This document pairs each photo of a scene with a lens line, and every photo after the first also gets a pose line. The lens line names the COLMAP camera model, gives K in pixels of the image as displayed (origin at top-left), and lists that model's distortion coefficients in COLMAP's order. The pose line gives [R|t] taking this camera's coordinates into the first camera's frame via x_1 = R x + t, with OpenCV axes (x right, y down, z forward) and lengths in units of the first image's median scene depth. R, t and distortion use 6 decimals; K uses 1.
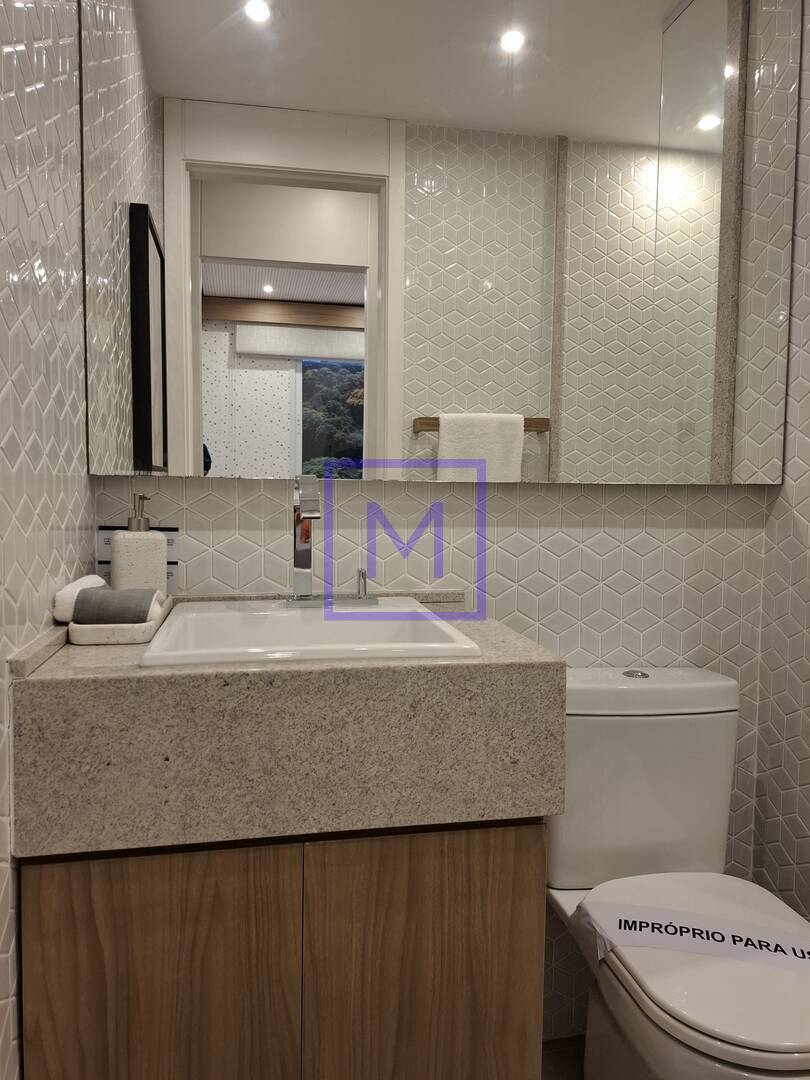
lens RADIAL K [[749.8, 0, 410.8], [0, 749.8, 546.2], [0, 0, 1]] dist [0.066279, -0.073285]
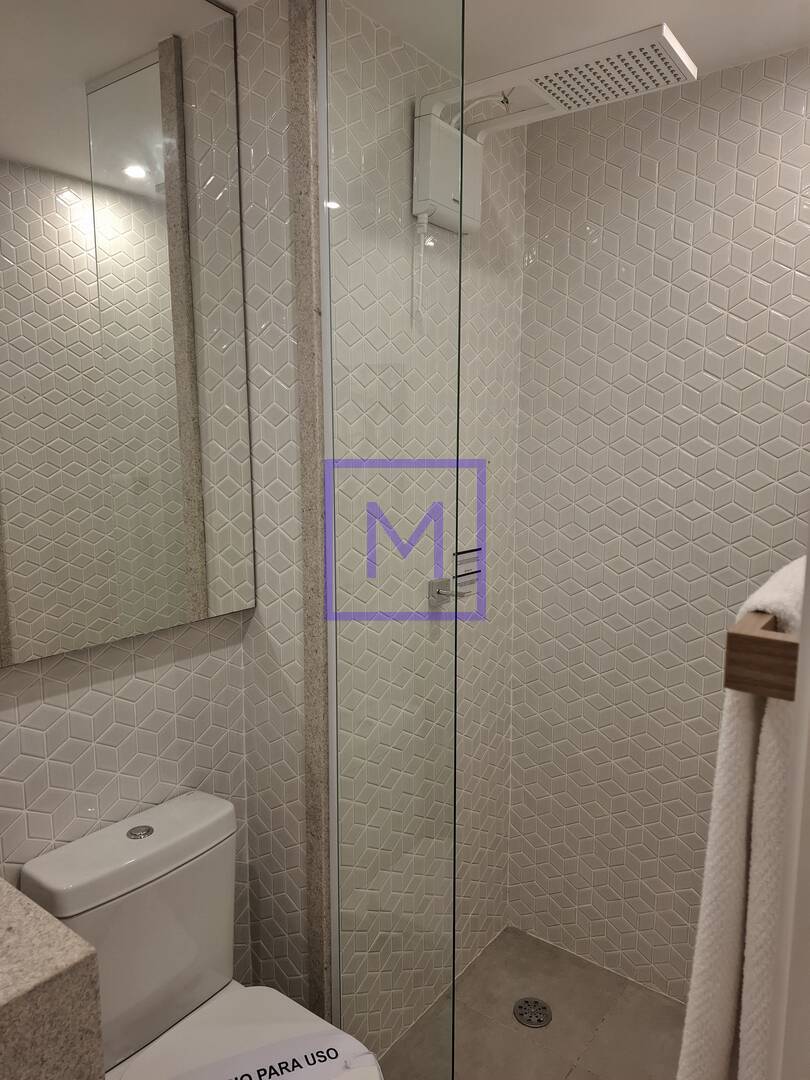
lens RADIAL K [[749.8, 0, 399.7], [0, 749.8, 549.4], [0, 0, 1]] dist [0.066279, -0.073285]
pose [[0.760671, -0.098717, 0.641587, -0.034613], [0.058032, 0.994753, 0.084254, -0.235975], [-0.646538, -0.026858, 0.762409, 0.047144]]
